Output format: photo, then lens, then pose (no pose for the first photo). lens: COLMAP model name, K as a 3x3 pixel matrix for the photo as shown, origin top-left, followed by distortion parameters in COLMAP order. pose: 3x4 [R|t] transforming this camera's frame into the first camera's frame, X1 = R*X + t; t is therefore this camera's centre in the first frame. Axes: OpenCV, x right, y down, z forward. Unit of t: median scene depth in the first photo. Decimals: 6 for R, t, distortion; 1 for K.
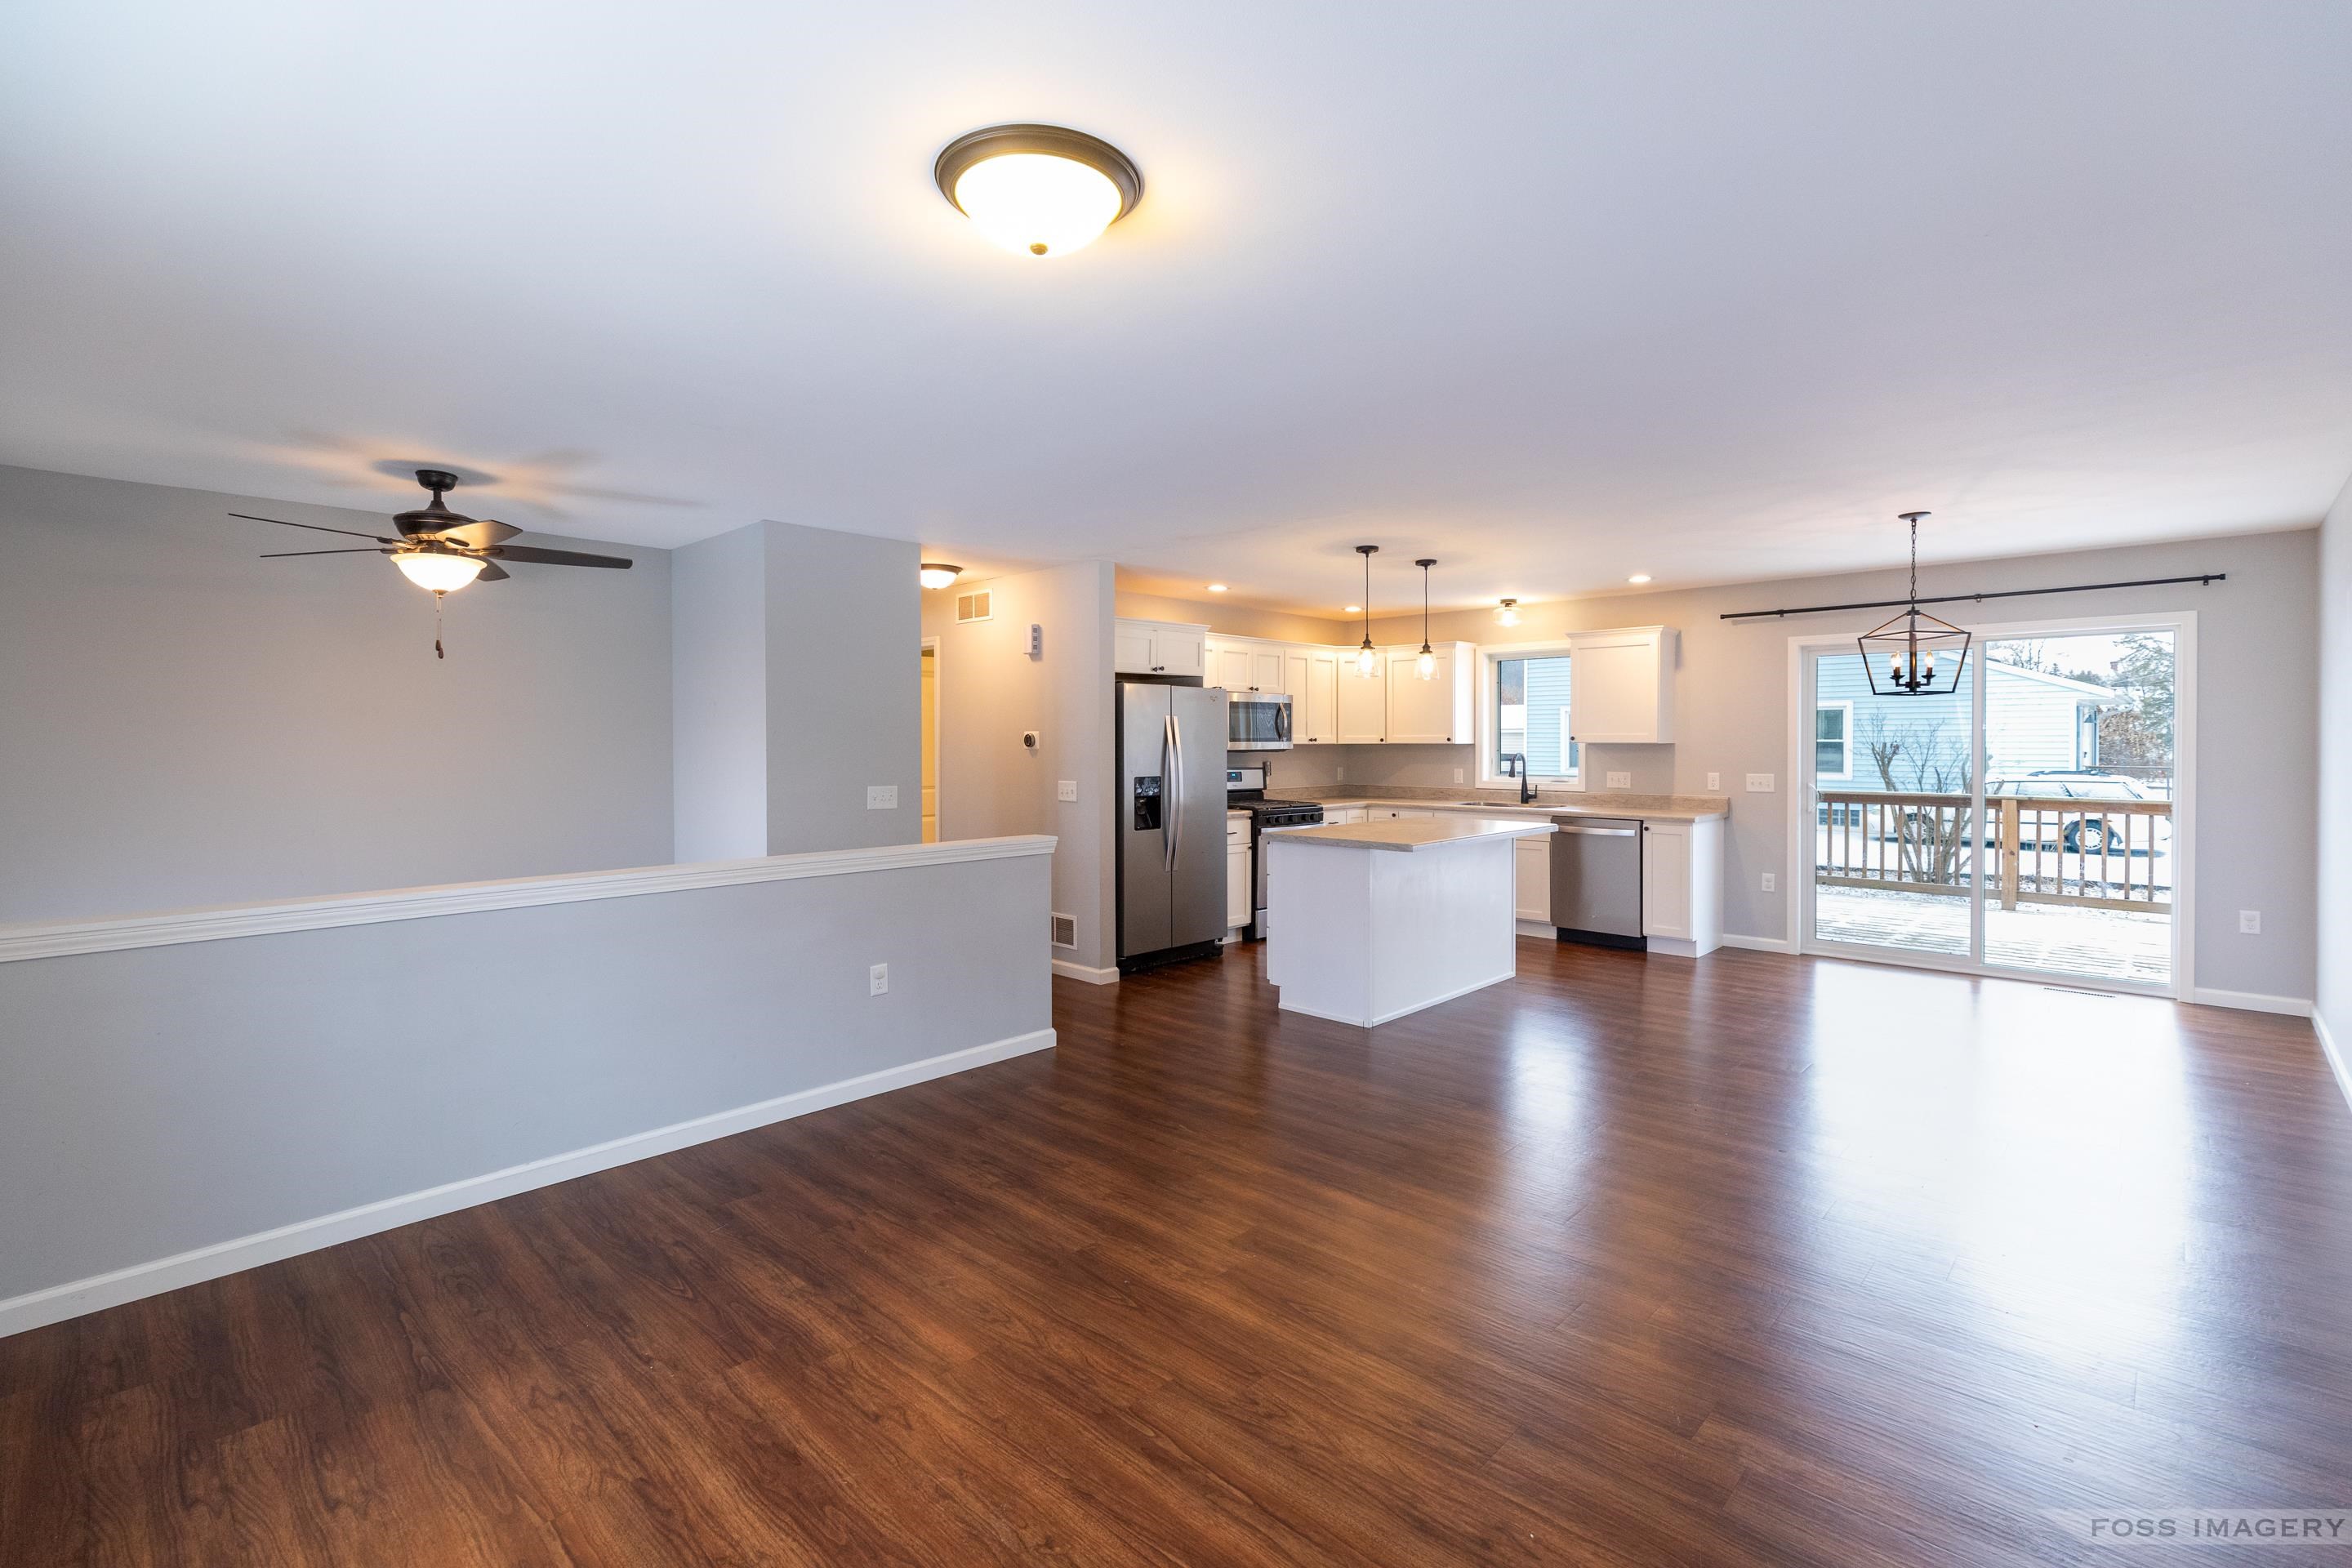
lens RADIAL K [[1046.2, 0, 1165.9], [0, 1046.2, 752.7], [0, 0, 1]] dist [-0.000039, -0.000385]
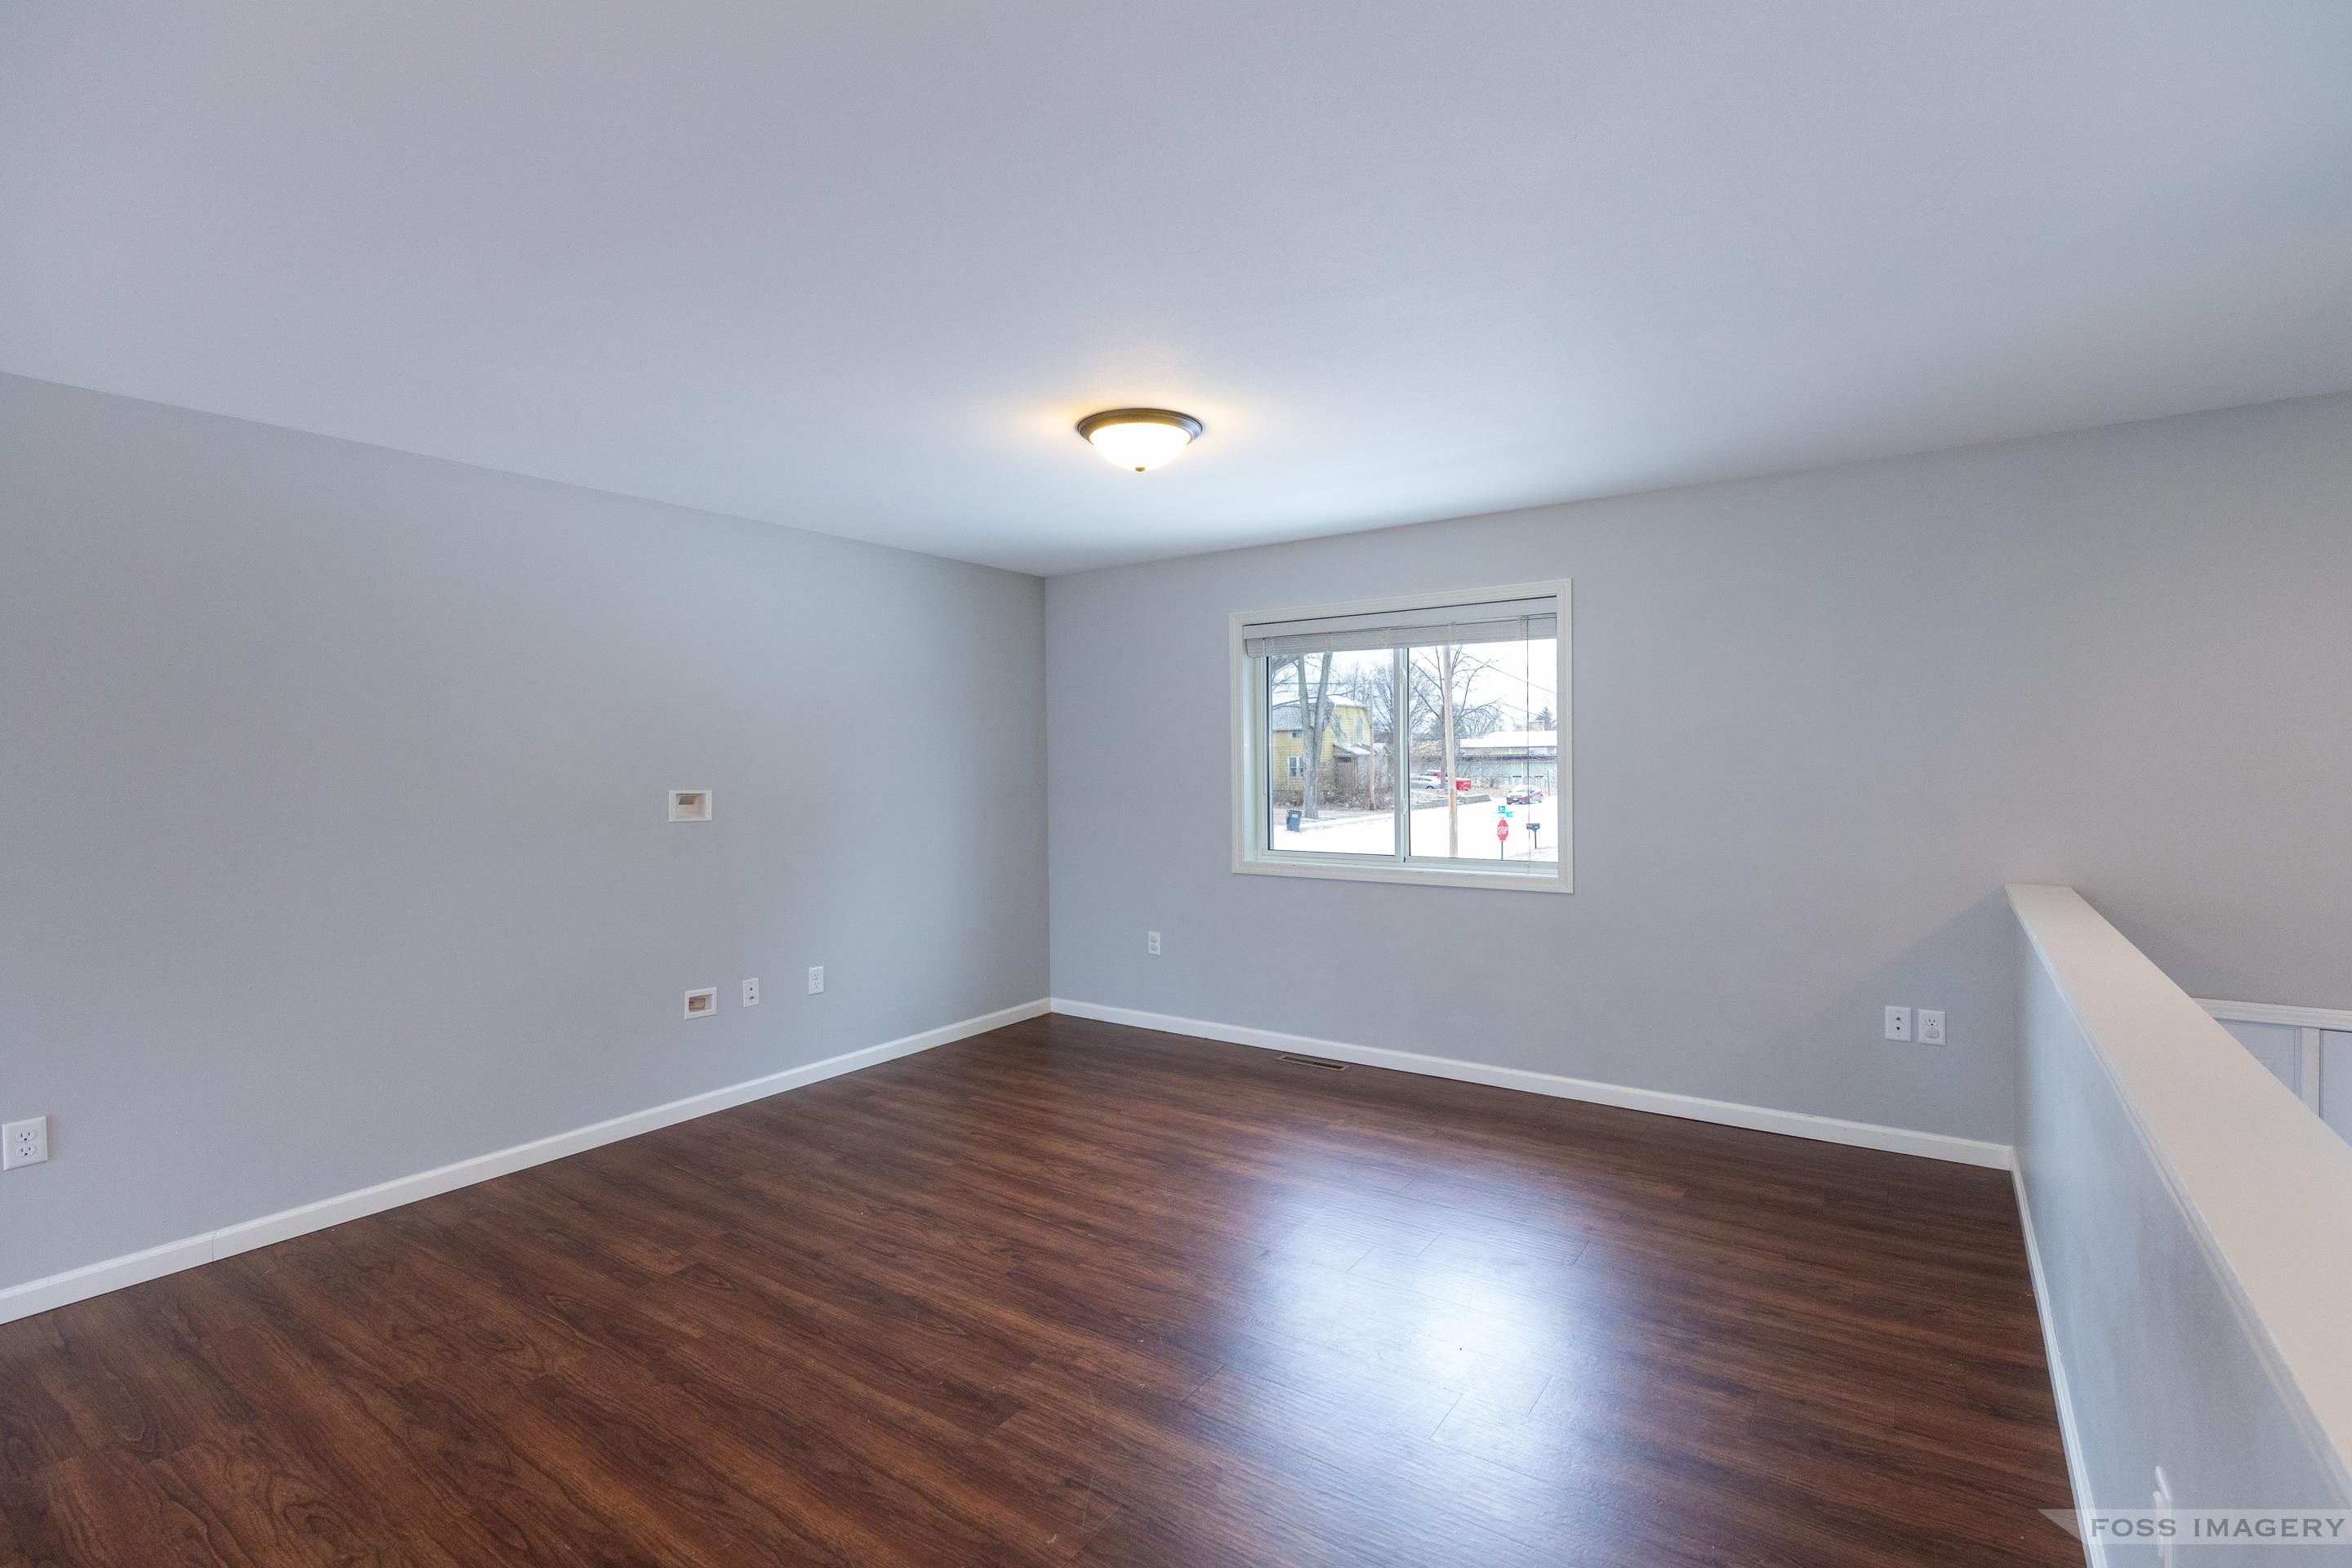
lens RADIAL K [[1049.4, 0, 1179.1], [0, 1049.4, 773.5], [0, 0, 1]] dist [0.001687, 0.000497]
pose [[-0.986211, 0.013730, -0.164923, 0.028340], [0.010749, 0.999763, 0.018950, -0.003496], [0.165144, 0.016916, -0.986124, 0.729994]]
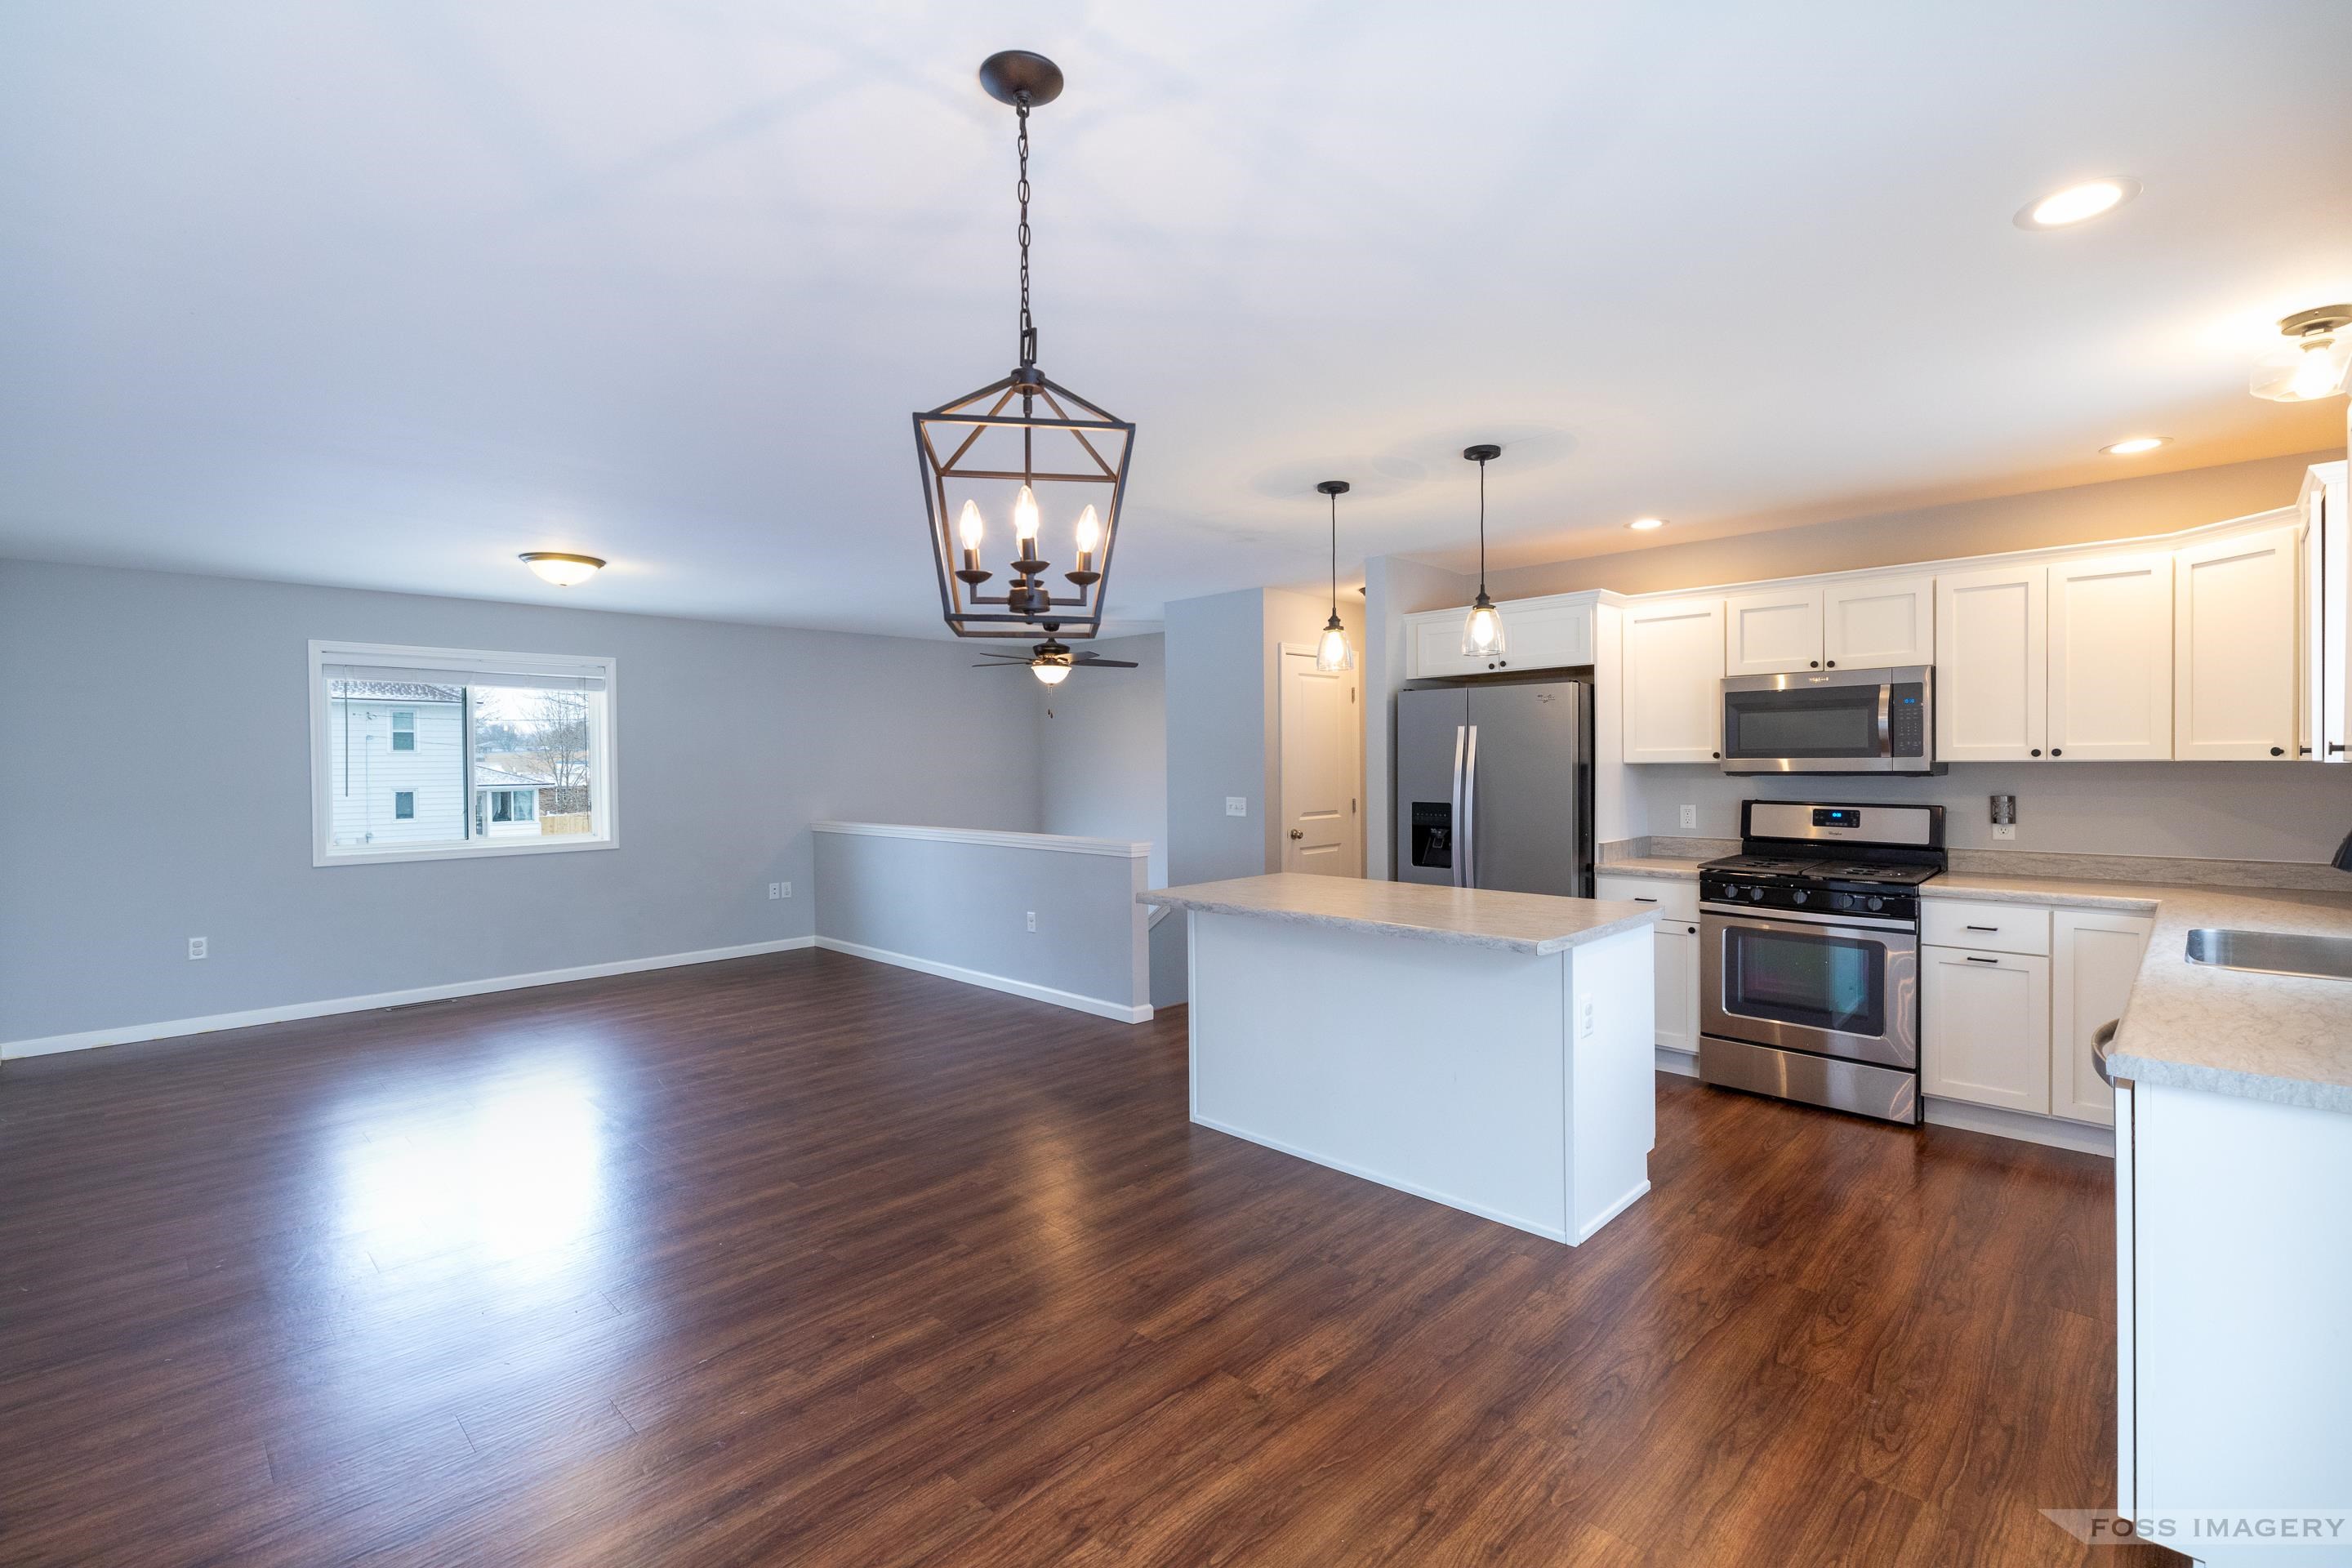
lens RADIAL K [[1033.5, 0, 1180.0], [0, 1033.5, 773.4], [0, 0, 1]] dist [-0.002040, -0.000113]
pose [[0.000248, 0.015660, -0.999877, 0.704785], [-0.002235, 0.999875, 0.015660, -0.010859], [0.999997, 0.002231, 0.000283, 0.712003]]
